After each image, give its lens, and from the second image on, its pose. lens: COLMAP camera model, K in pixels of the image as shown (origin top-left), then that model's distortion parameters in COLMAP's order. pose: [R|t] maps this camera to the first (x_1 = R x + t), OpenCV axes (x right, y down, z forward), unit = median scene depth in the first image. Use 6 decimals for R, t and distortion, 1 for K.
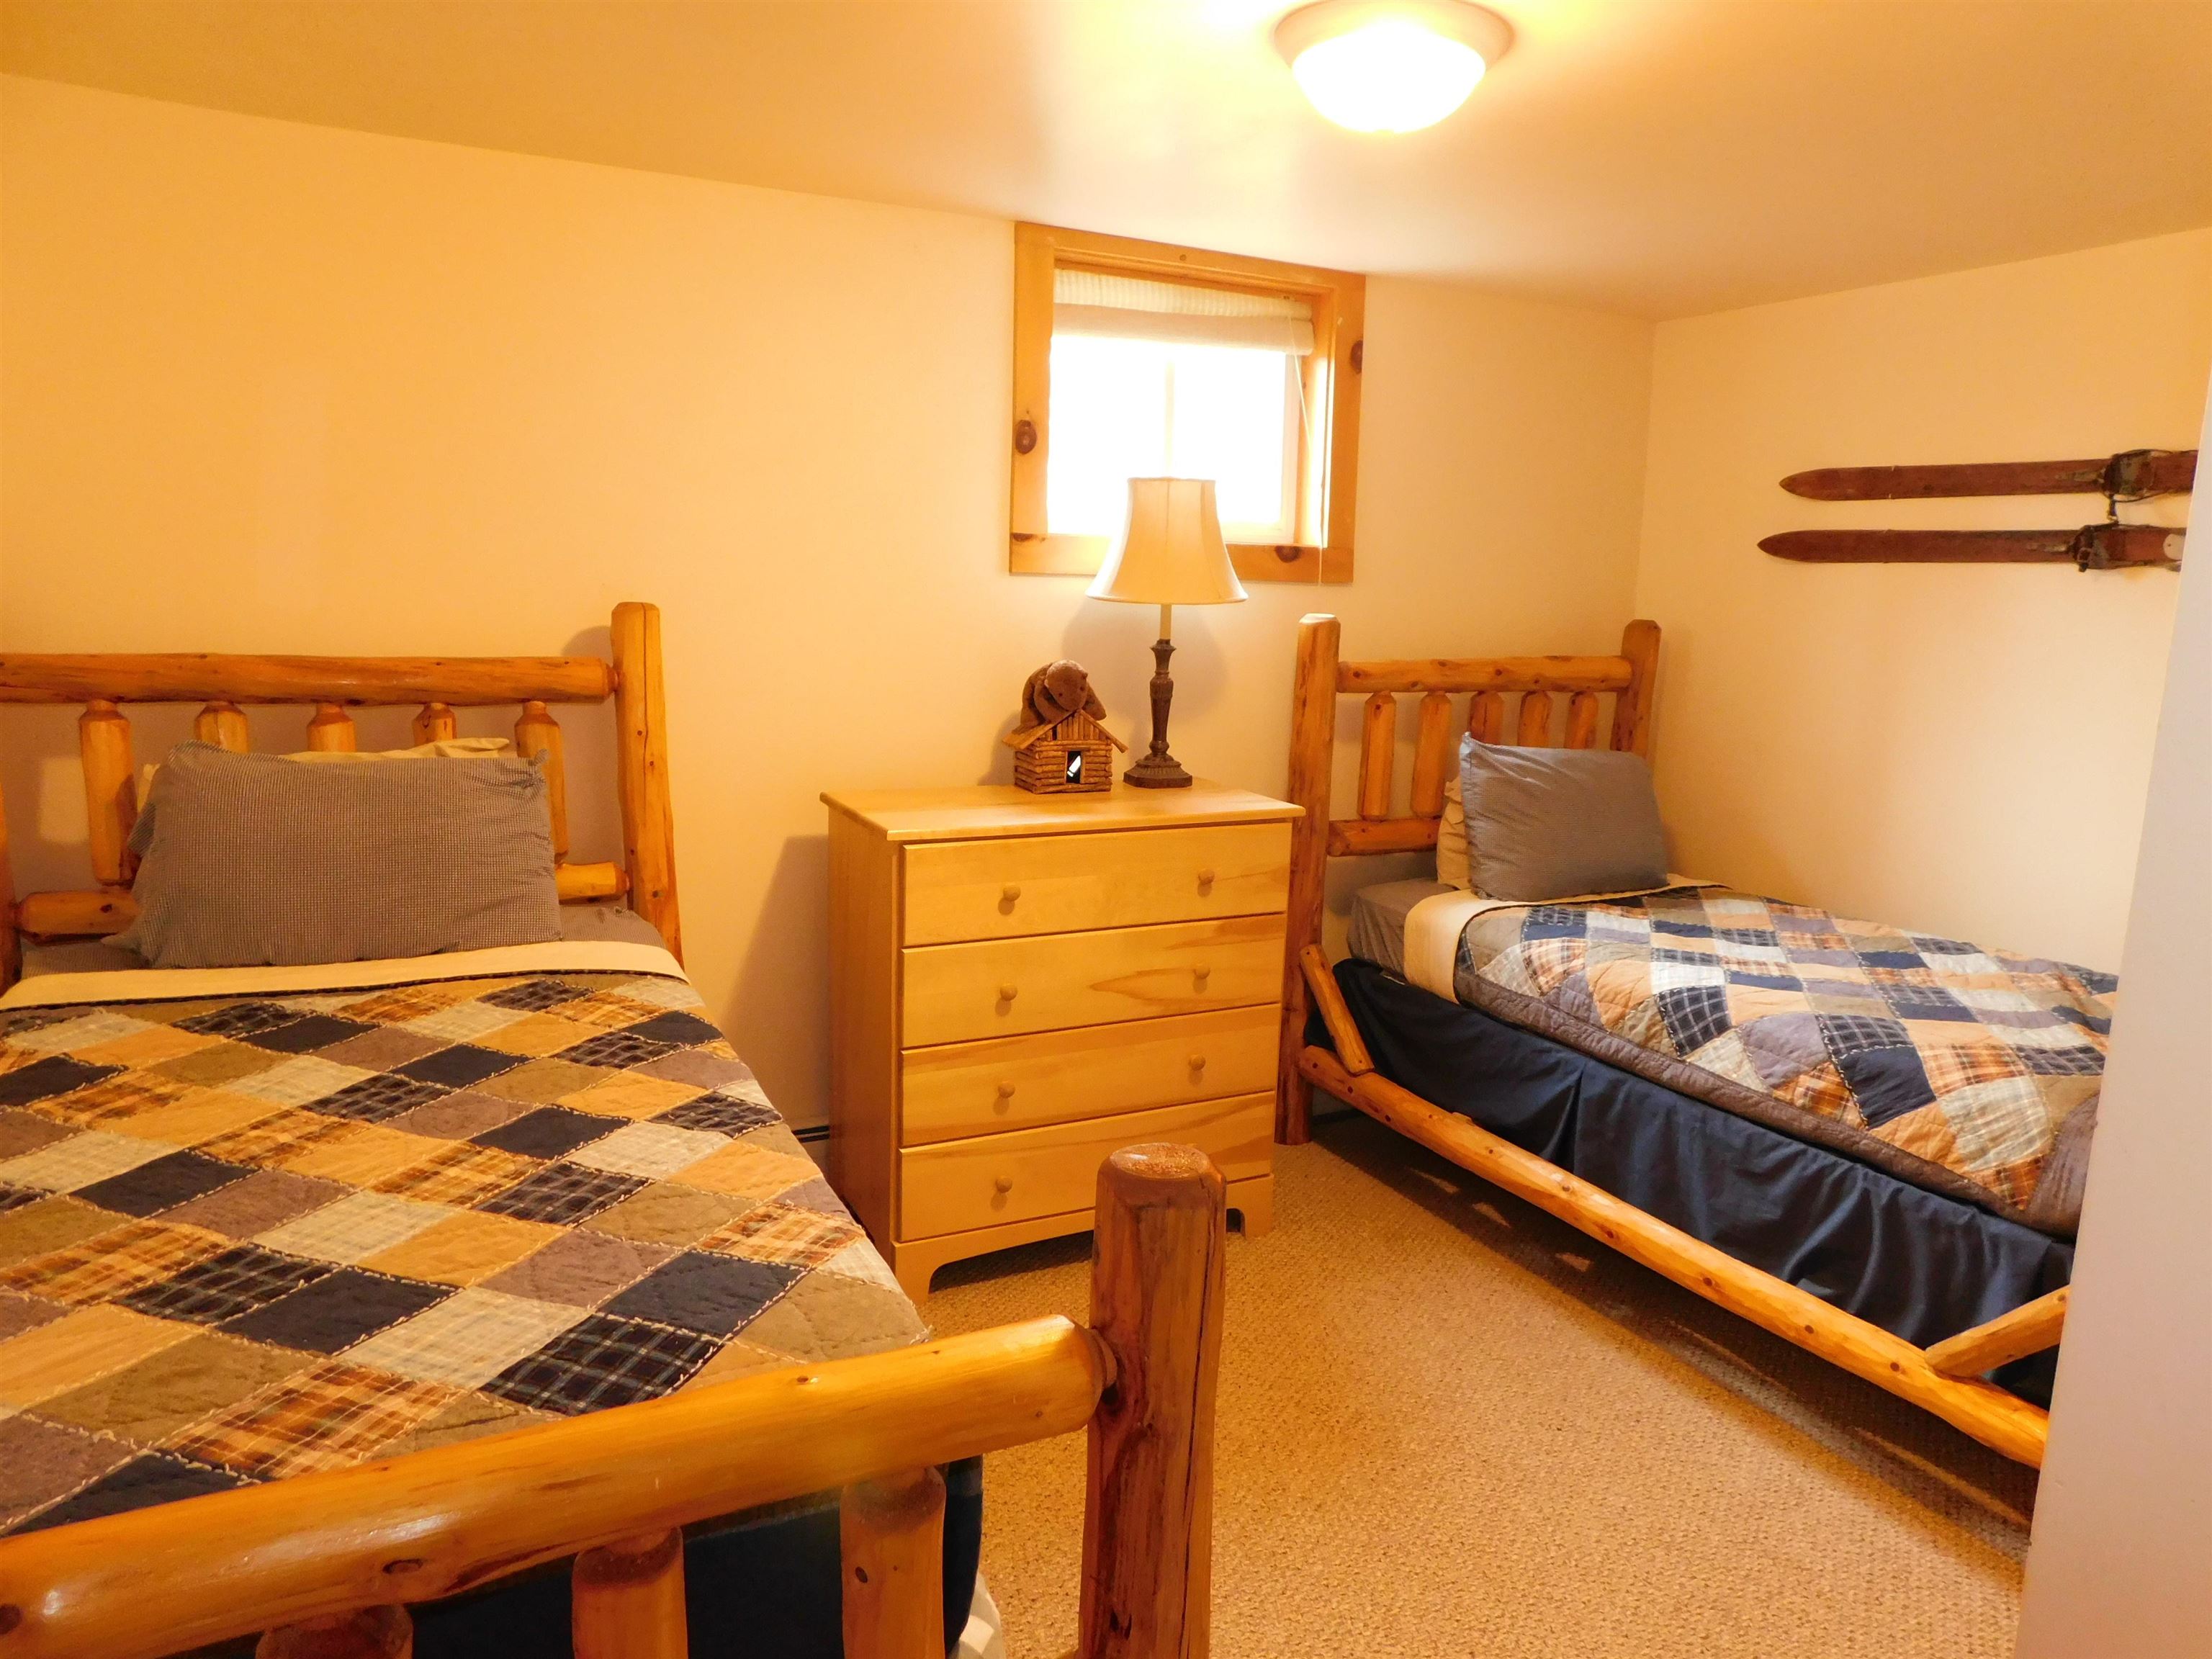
lens RADIAL K [[1461.0, 0, 1108.4], [0, 1461.0, 833.4], [0, 0, 1]] dist [-0.008595, -0.002511]
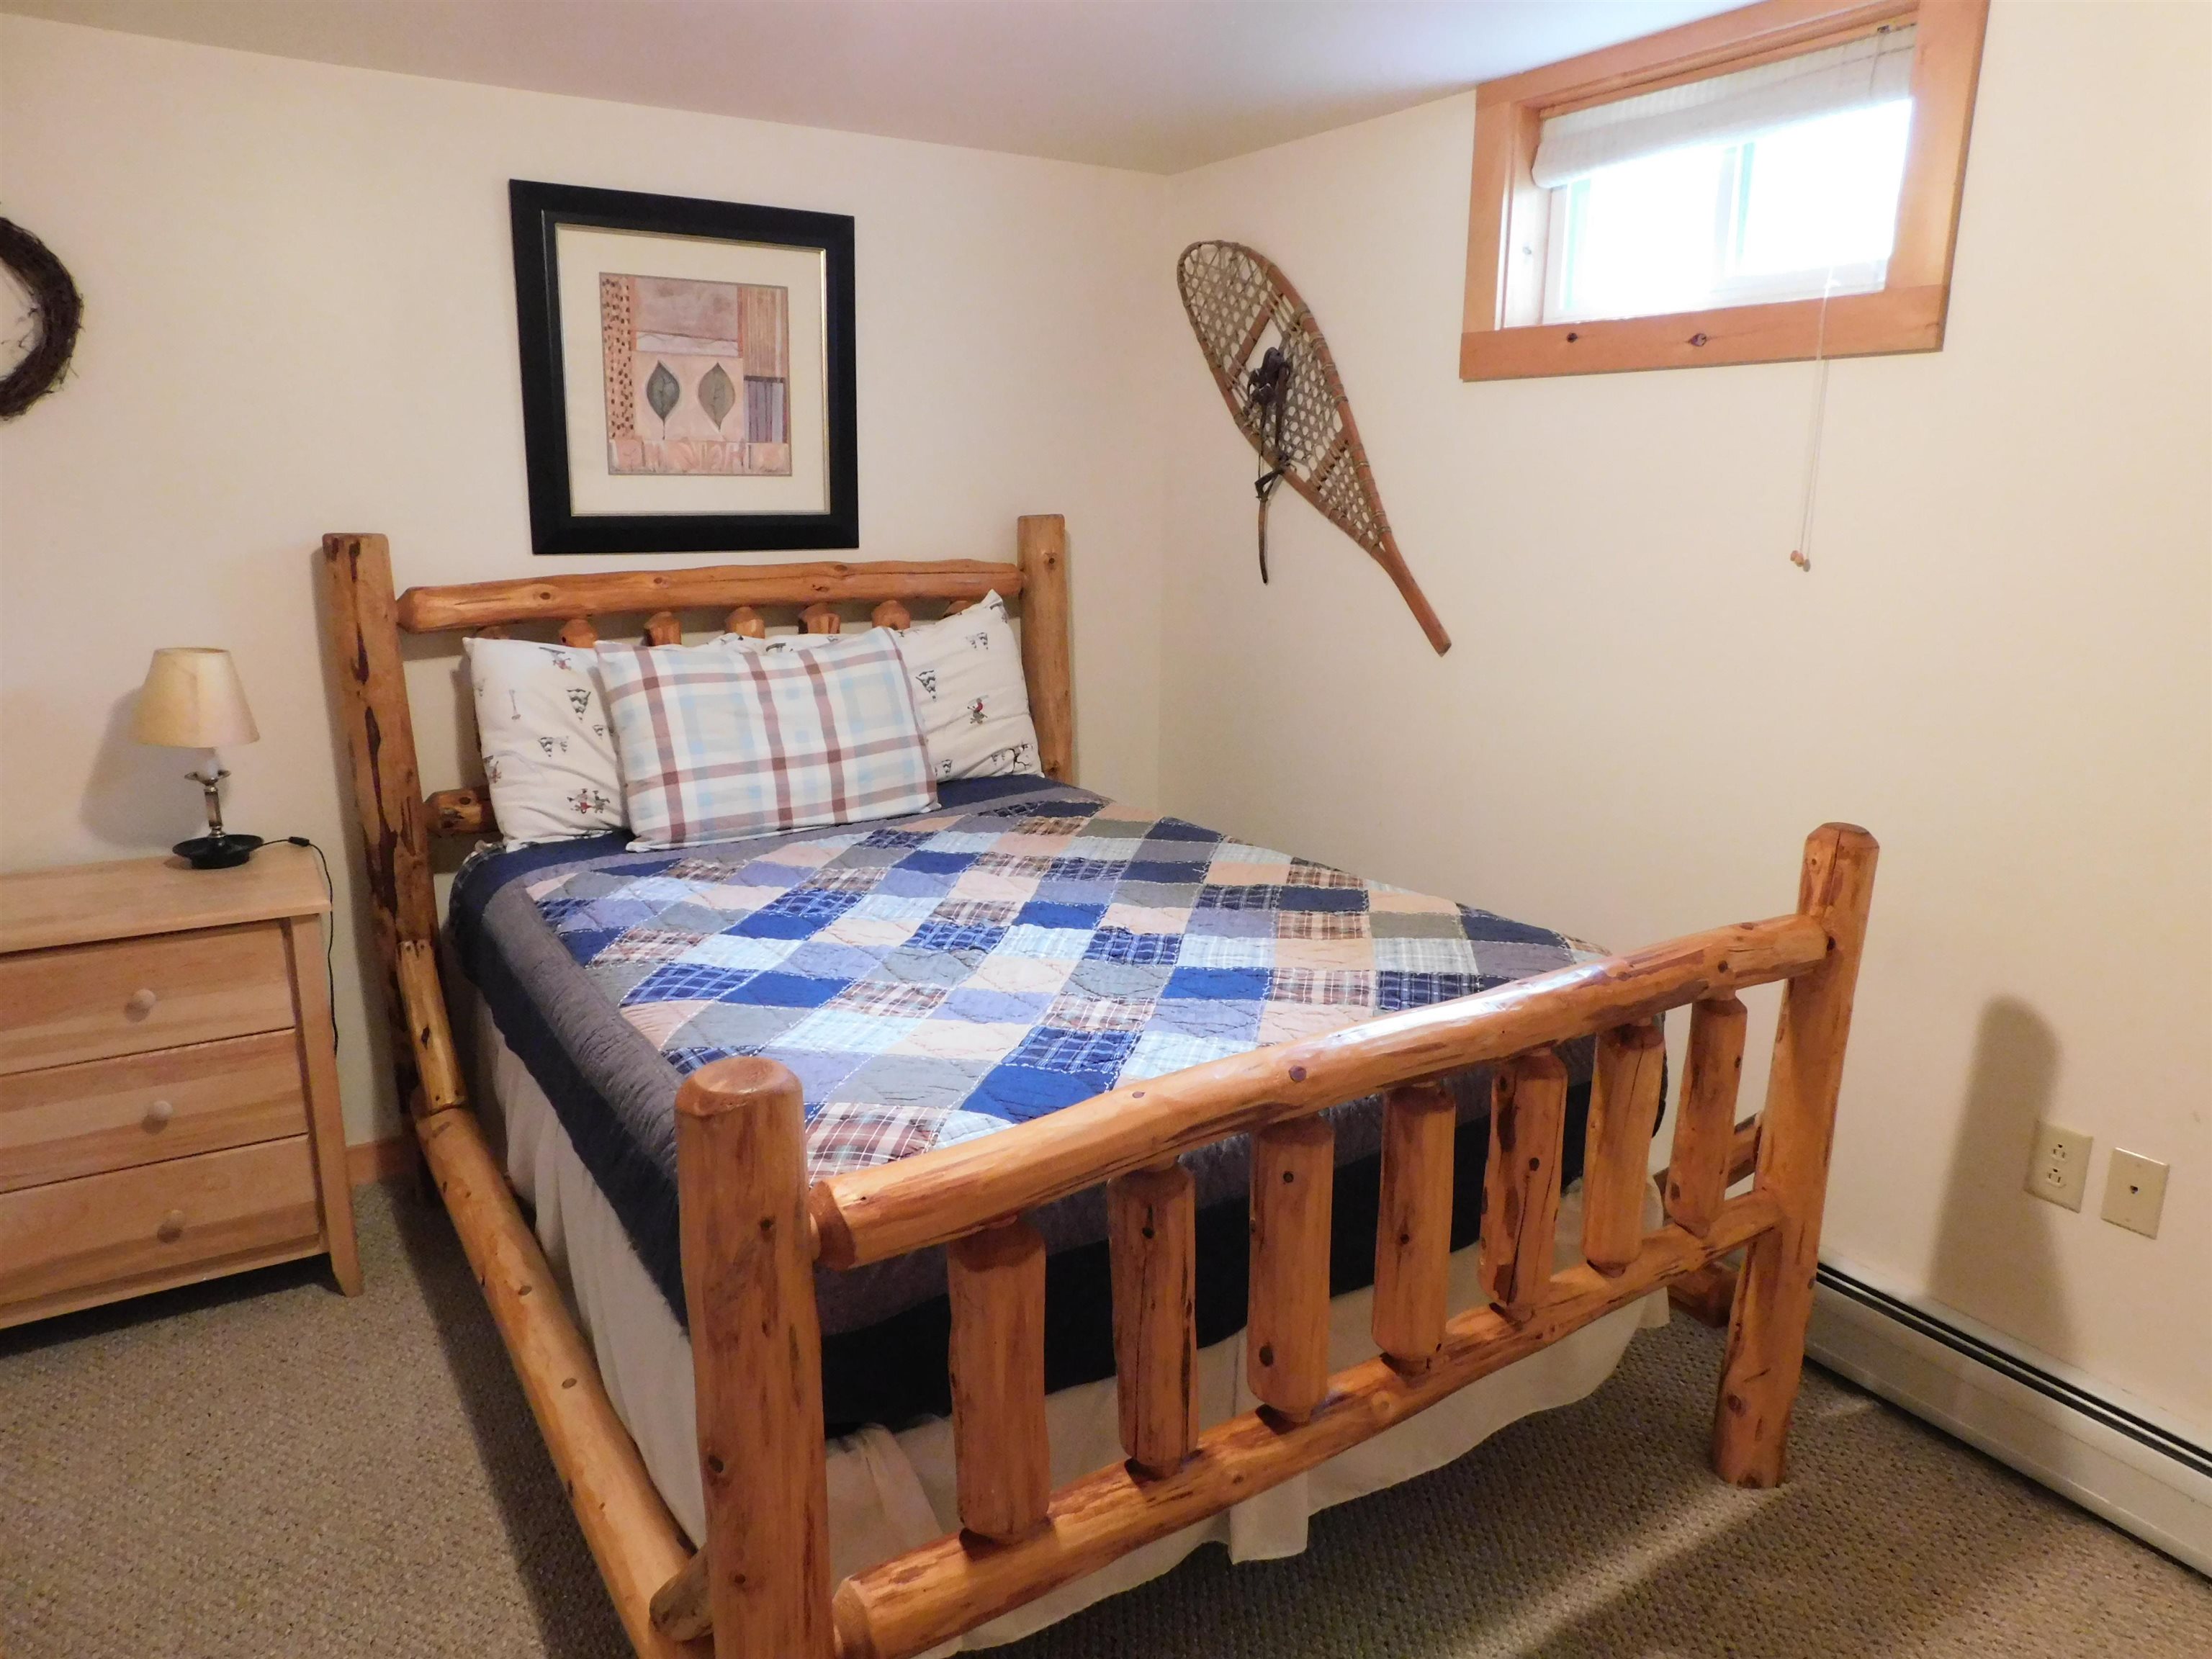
lens RADIAL K [[1461.0, 0, 1107.9], [0, 1461.0, 831.8], [0, 0, 1]] dist [-0.008595, -0.002511]
pose [[0.122964, 0.193914, -0.973282, 0.981948], [-0.145352, 0.973667, 0.175627, -0.112584], [0.981709, 0.119872, 0.147912, 0.949985]]
